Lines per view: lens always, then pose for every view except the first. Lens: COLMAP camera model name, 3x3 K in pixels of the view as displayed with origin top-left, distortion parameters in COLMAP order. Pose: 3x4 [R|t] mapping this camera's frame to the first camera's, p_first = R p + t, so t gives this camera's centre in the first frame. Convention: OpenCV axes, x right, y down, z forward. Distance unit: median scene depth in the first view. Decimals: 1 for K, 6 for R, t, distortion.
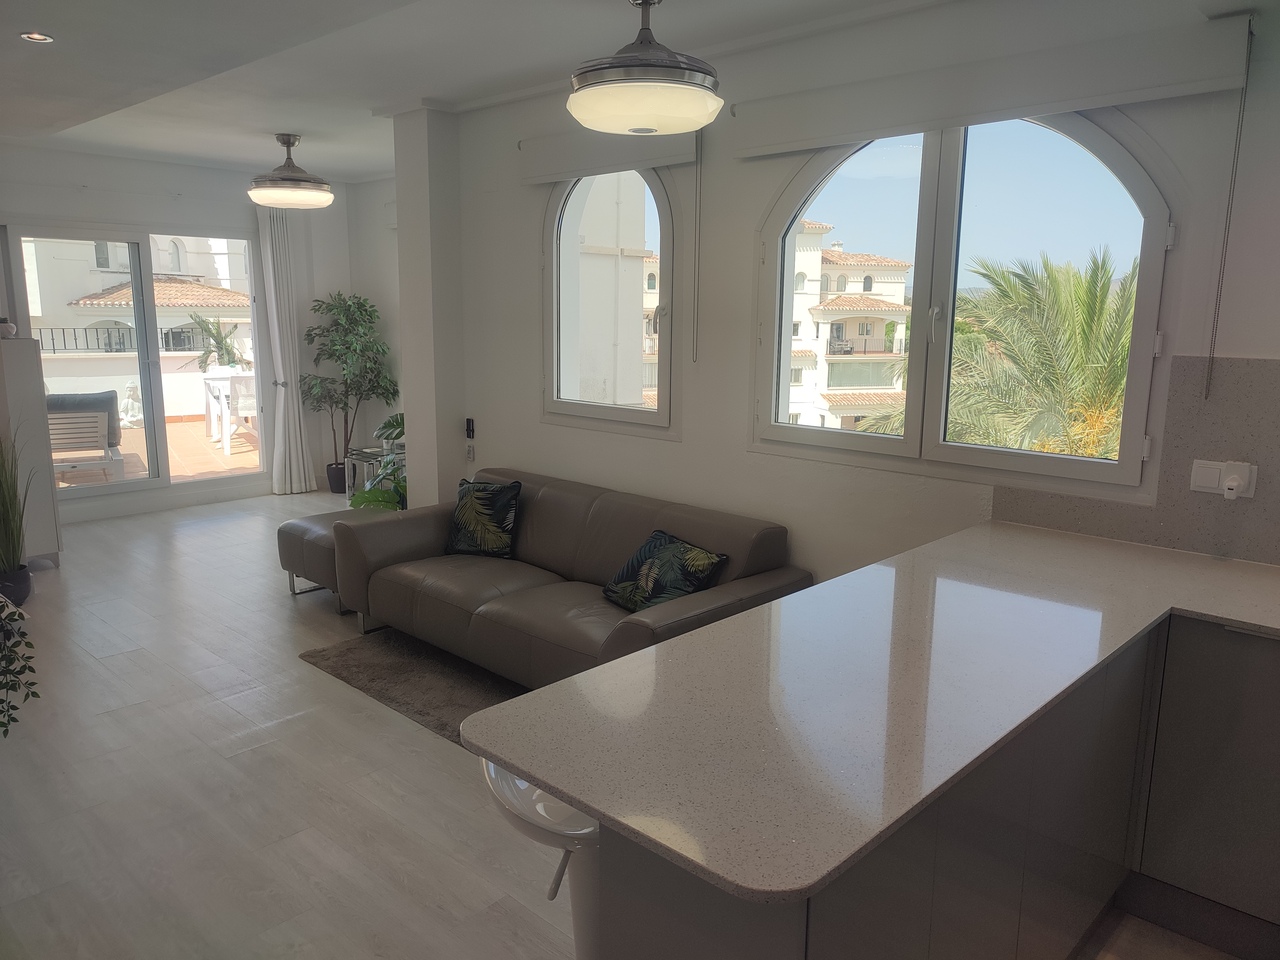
lens RADIAL K [[933.7, 0, 640.0], [0, 933.7, 480.0], [0, 0, 1]] dist [0.011616, 0.006625]
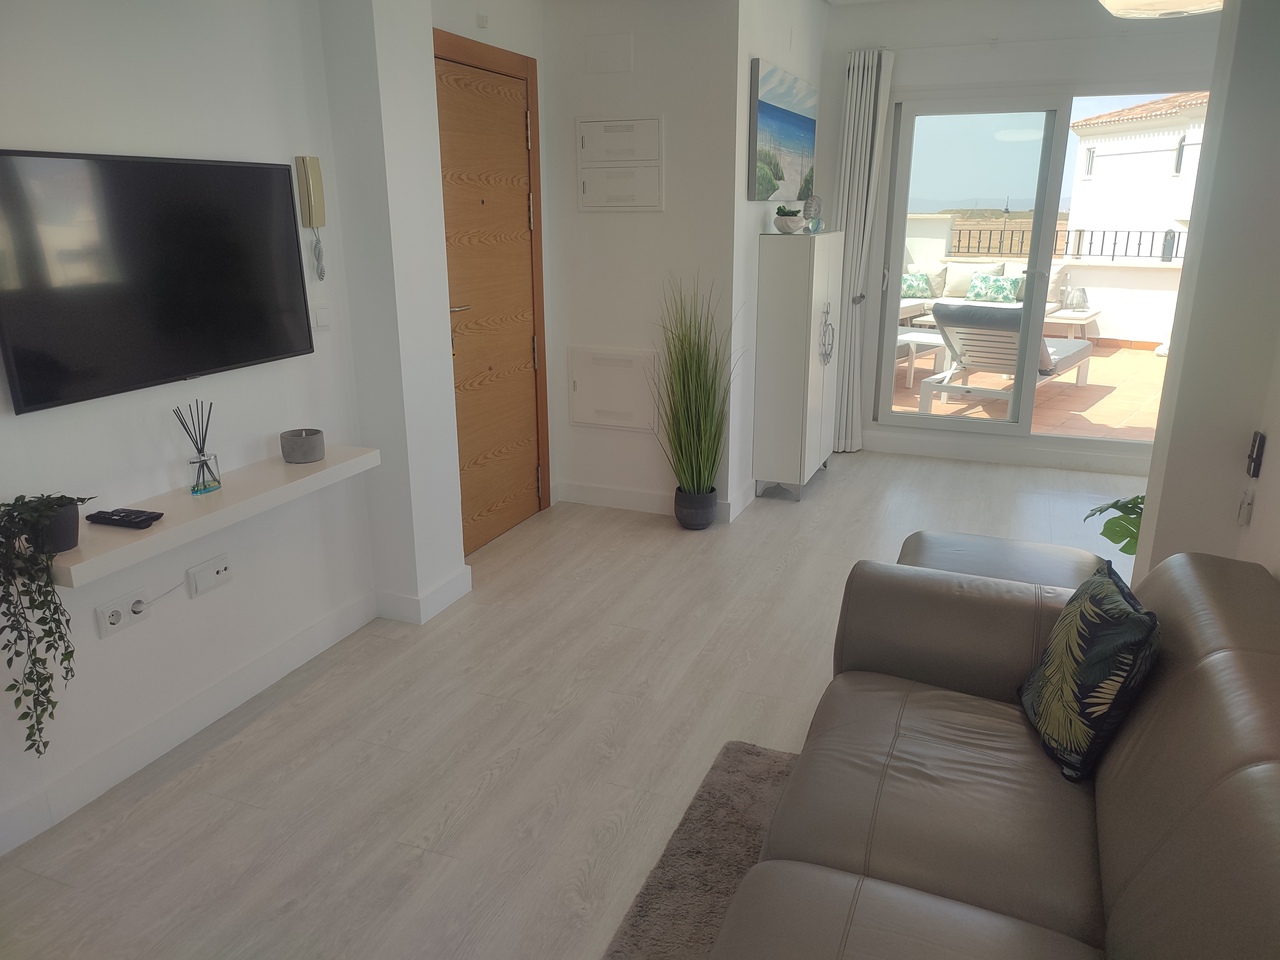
lens RADIAL K [[936.6, 0, 640.0], [0, 936.6, 480.0], [0, 0, 1]] dist [0.009073, 0.005800]
pose [[0.371782, 0.251502, -0.893602, 0.020017], [-0.168569, 0.964888, 0.201433, -0.015011], [0.912887, 0.075745, 0.401123, 0.099320]]
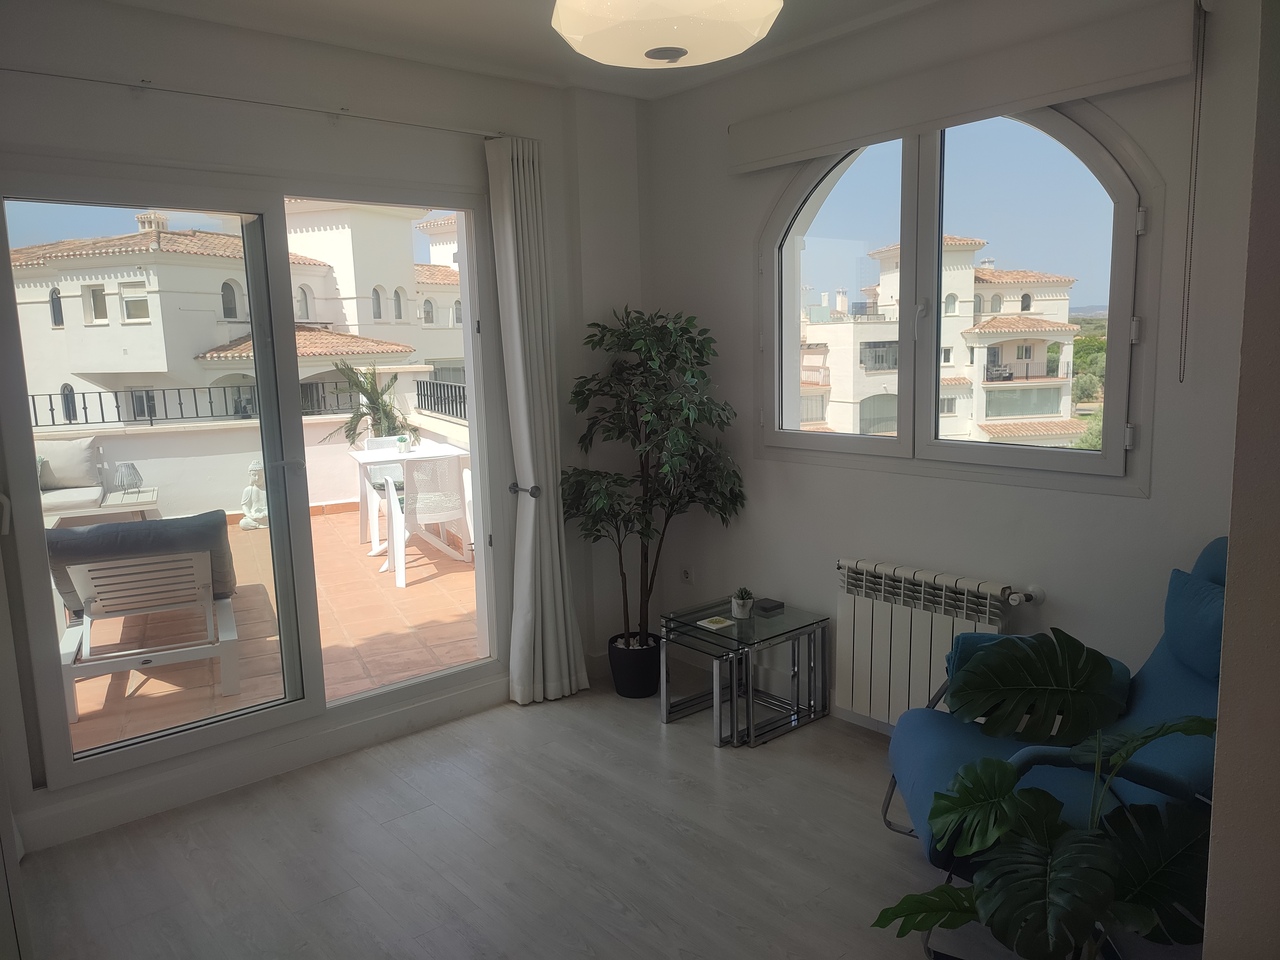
lens RADIAL K [[936.6, 0, 640.0], [0, 936.6, 480.0], [0, 0, 1]] dist [0.009073, 0.005800]
pose [[0.993399, -0.023062, -0.112370, -0.069939], [0.018918, 0.999106, -0.037809, -0.023163], [0.113142, 0.035434, 0.992947, 0.131650]]
